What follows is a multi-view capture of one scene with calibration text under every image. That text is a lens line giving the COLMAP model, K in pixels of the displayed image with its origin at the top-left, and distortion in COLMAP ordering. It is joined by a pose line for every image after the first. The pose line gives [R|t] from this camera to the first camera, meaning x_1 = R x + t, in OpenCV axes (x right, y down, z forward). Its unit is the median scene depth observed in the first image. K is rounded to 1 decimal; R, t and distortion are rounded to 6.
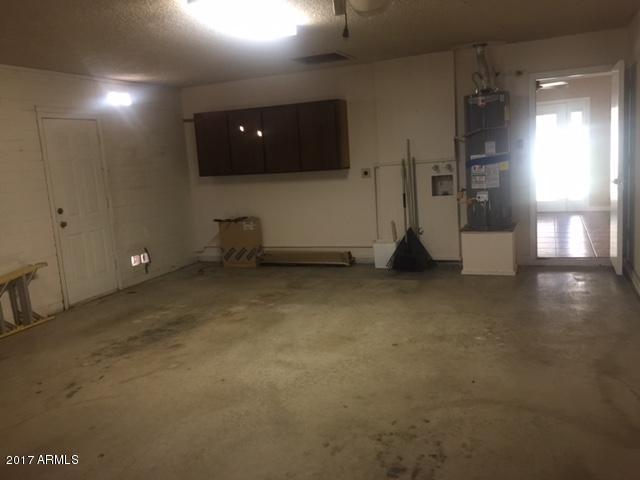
lens RADIAL K [[551.9, 0, 319.1], [0, 551.9, 240.0], [0, 0, 1]] dist [0.068874, -0.093878]
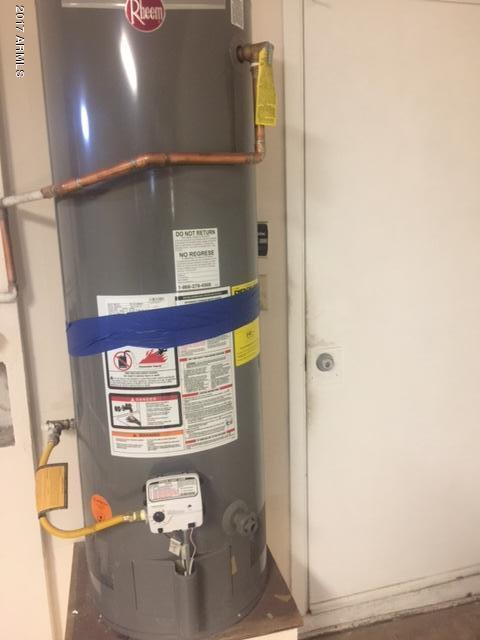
lens RADIAL K [[551.9, 0, 241.0], [0, 551.9, 321.6], [0, 0, 1]] dist [0.068874, -0.093878]
pose [[0.803064, -0.066050, 0.592220, 0.200704], [0.057860, 0.997785, 0.032824, -0.148724], [-0.593076, 0.007906, 0.805107, 0.825694]]
